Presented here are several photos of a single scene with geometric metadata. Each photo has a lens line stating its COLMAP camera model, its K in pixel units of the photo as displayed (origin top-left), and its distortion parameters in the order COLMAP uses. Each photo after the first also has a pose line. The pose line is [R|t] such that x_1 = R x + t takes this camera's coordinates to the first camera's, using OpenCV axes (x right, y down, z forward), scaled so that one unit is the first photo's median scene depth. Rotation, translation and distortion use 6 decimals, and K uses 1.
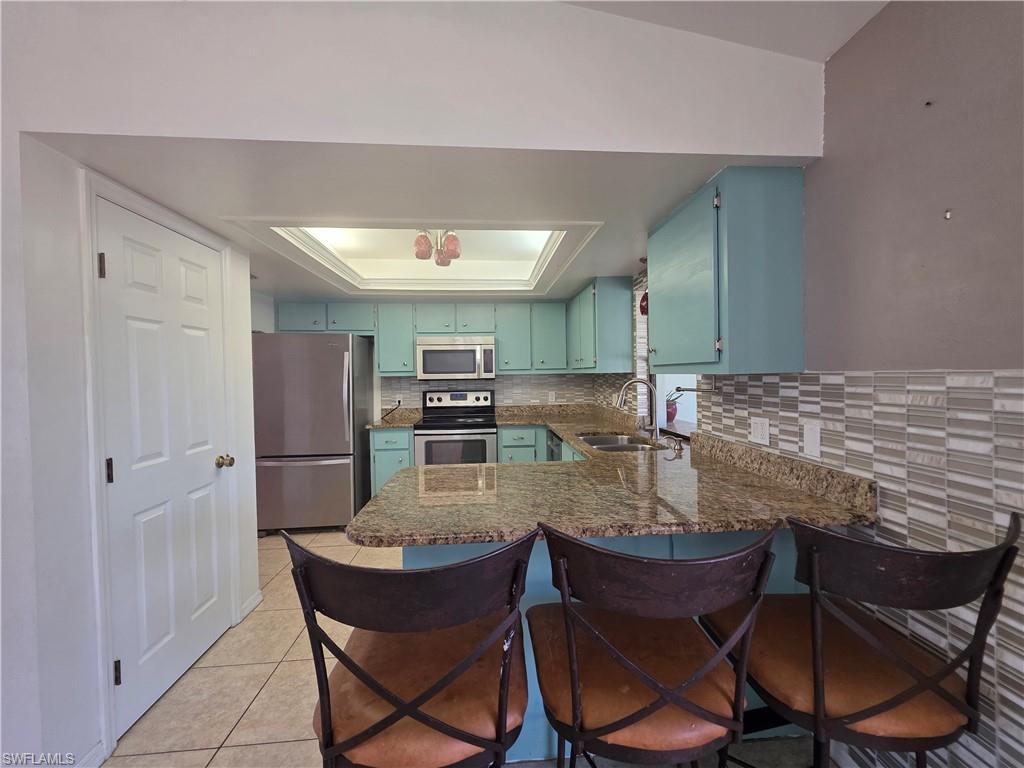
lens RADIAL K [[408.5, 0, 516.8], [0, 408.5, 381.0], [0, 0, 1]] dist [0.002935, 0.000116]
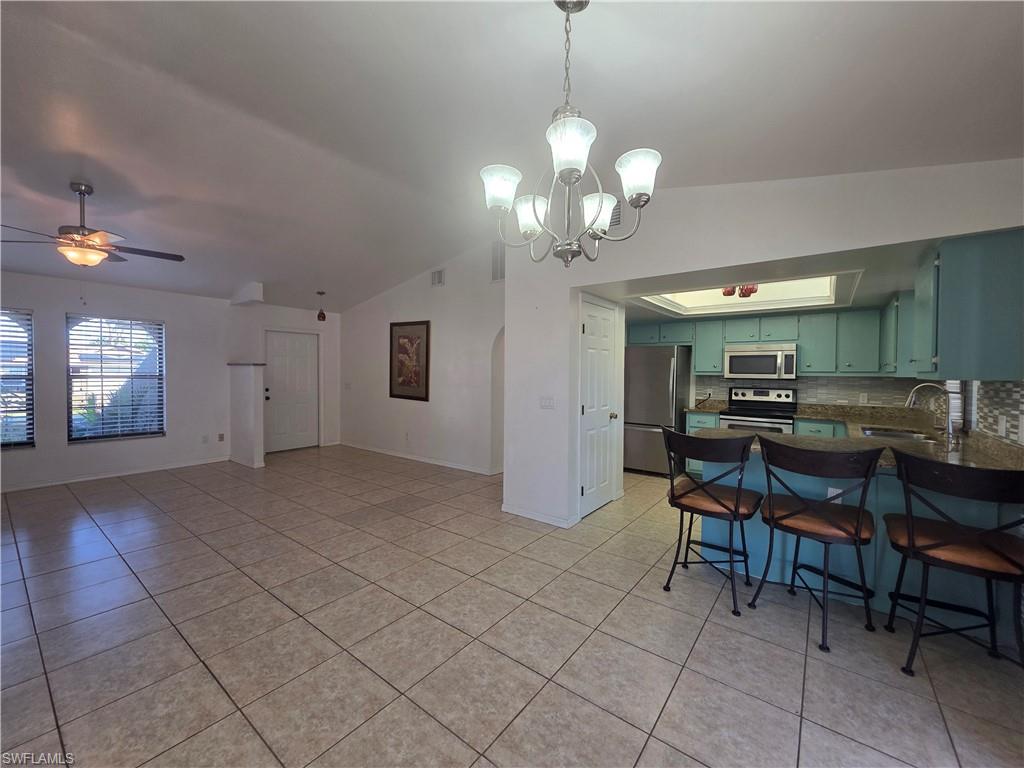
lens RADIAL K [[409.3, 0, 517.7], [0, 409.3, 381.3], [0, 0, 1]] dist [0.003614, -0.000323]
pose [[0.743054, 0.036355, -0.668243, 0.166324], [-0.031726, 0.999314, 0.019090, 0.003402], [0.668479, 0.007016, 0.743698, -0.493829]]
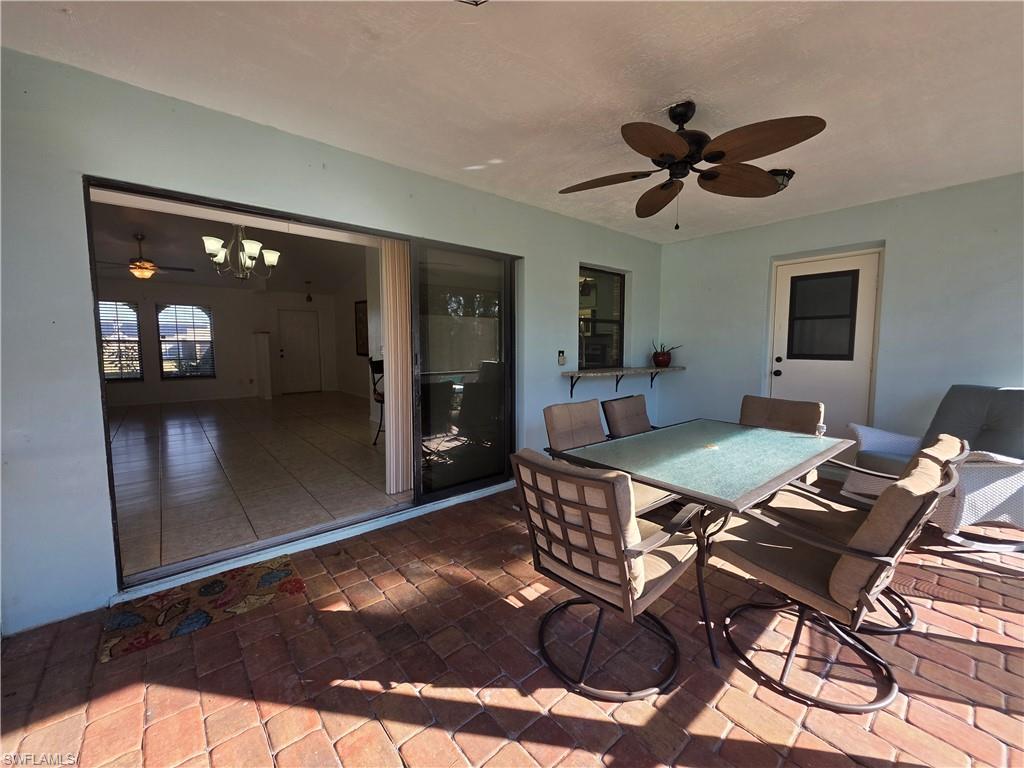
lens RADIAL K [[407.7, 0, 517.1], [0, 407.7, 378.0], [0, 0, 1]] dist [0.008133, -0.000046]
pose [[0.591361, 0.080448, -0.802384, 1.255743], [-0.022126, 0.996255, 0.083579, 0.035241], [0.806104, -0.031672, 0.590926, -0.207258]]
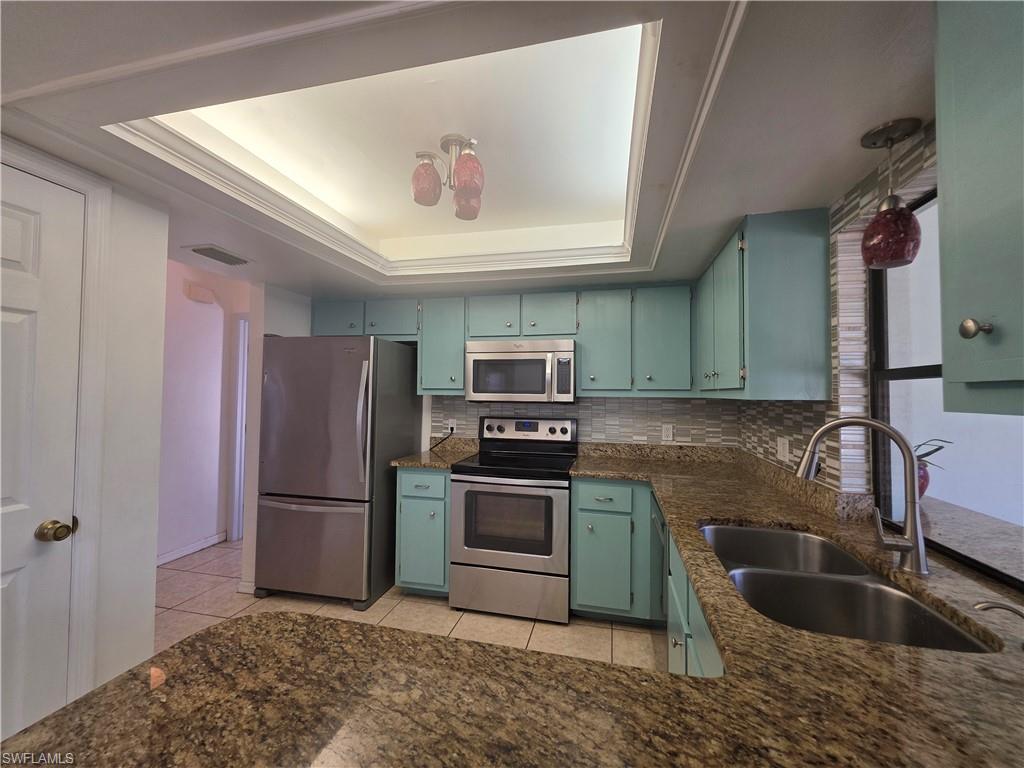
lens RADIAL K [[409.6, 0, 516.1], [0, 409.6, 382.2], [0, 0, 1]] dist [0.003398, 0.000050]
pose [[0.951384, 0.015356, -0.307624, 0.072847], [-0.029180, 0.998758, -0.040388, -0.010972], [0.306622, 0.047401, 0.950650, 0.388251]]
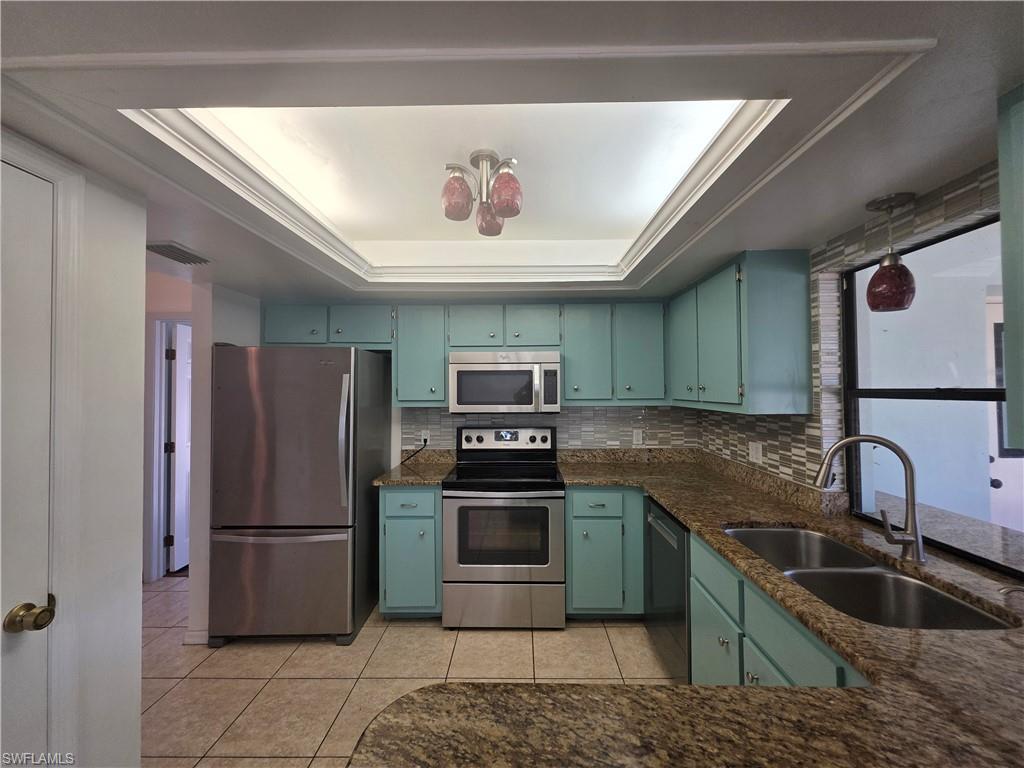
lens RADIAL K [[408.5, 0, 516.8], [0, 408.5, 381.0], [0, 0, 1]] dist [0.002935, 0.000116]
pose [[0.995572, 0.007732, -0.093682, -0.072185], [-0.011076, 0.999318, -0.035222, -0.039805], [0.093346, 0.036104, 0.994979, 0.358295]]
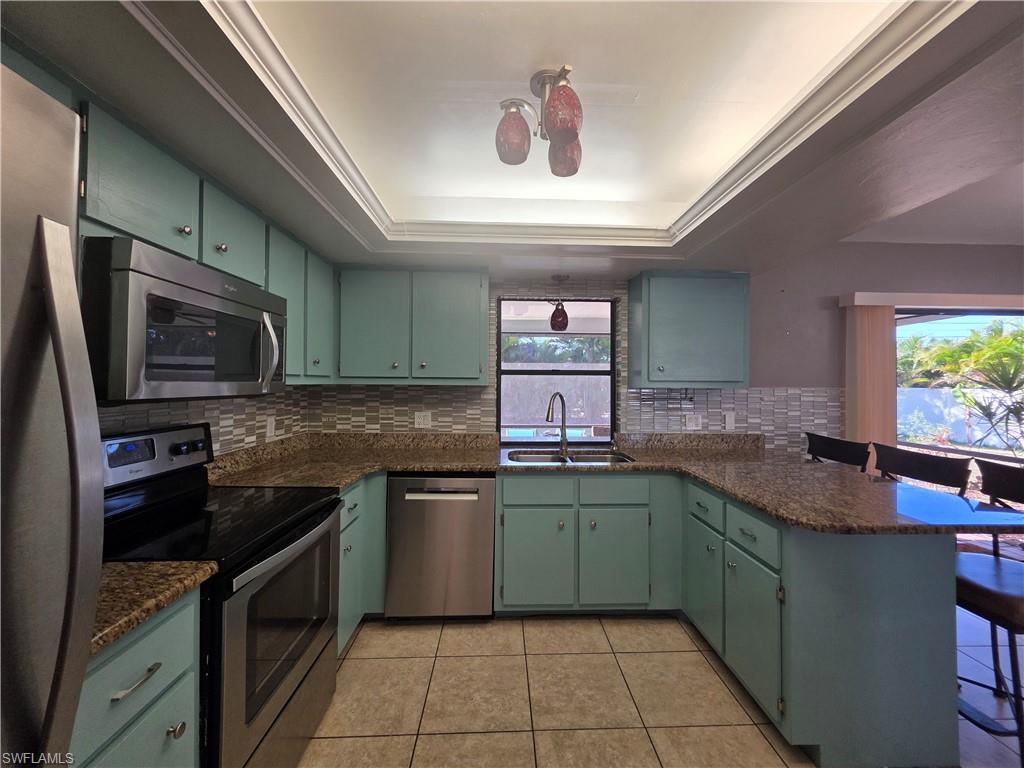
lens RADIAL K [[408.5, 0, 516.8], [0, 408.5, 381.0], [0, 0, 1]] dist [0.002935, 0.000116]
pose [[0.043305, 0.020381, 0.998854, -0.565484], [0.010141, 0.999731, -0.020838, -0.009677], [-0.999010, 0.011031, 0.043087, 0.843508]]
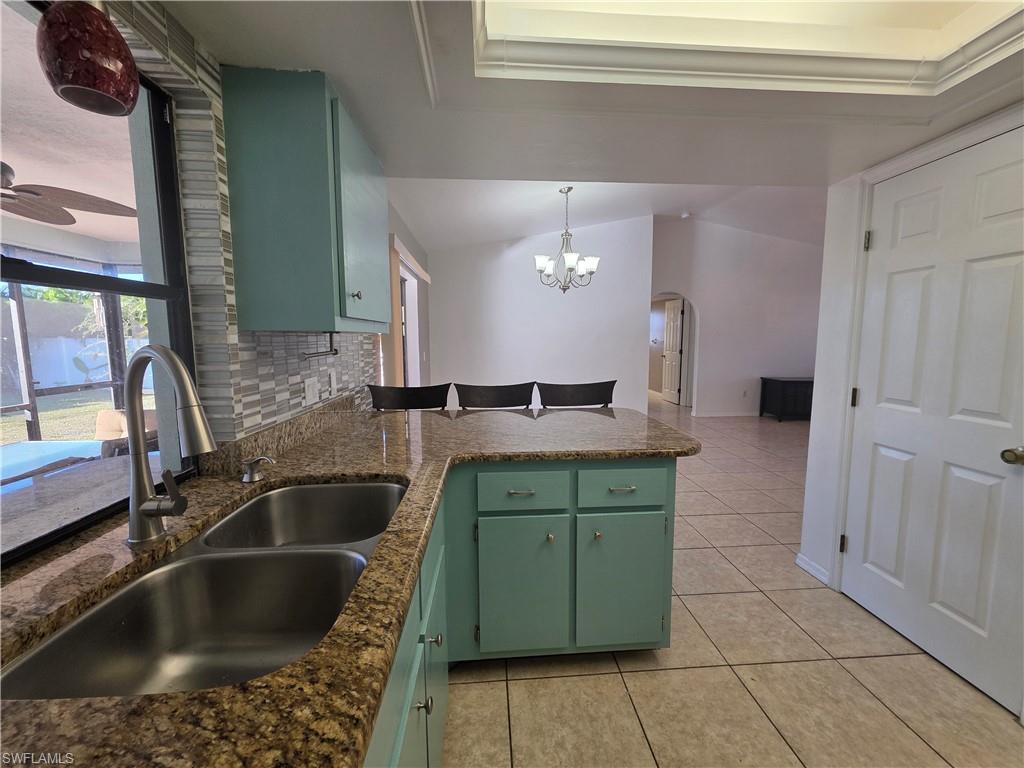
lens RADIAL K [[408.5, 0, 516.8], [0, 408.5, 381.0], [0, 0, 1]] dist [0.002935, 0.000116]
pose [[-0.999781, 0.016869, 0.012417, 0.040868], [0.018271, 0.992209, 0.123239, -0.008590], [-0.010241, 0.123439, -0.992299, 1.019105]]
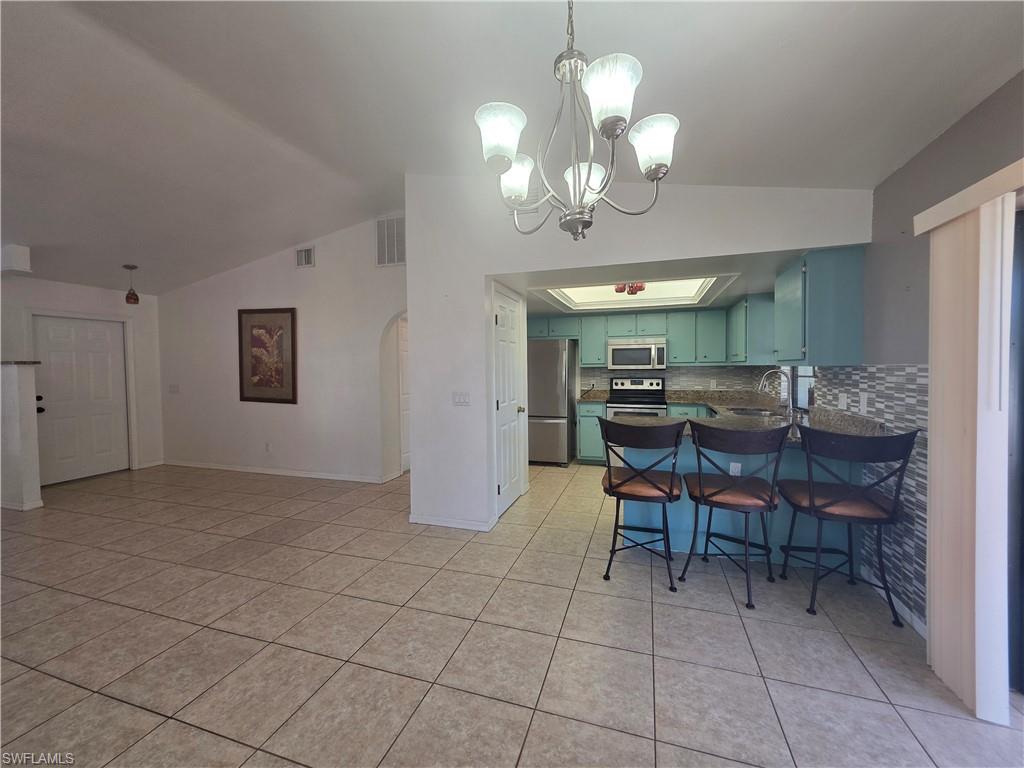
lens RADIAL K [[408.0, 0, 517.7], [0, 408.0, 382.0], [0, 0, 1]] dist [0.001164, 0.000123]
pose [[0.924603, 0.020151, -0.380400, 0.009324], [-0.011536, 0.999623, 0.024912, 0.009968], [0.380758, -0.018645, 0.924487, -0.503760]]
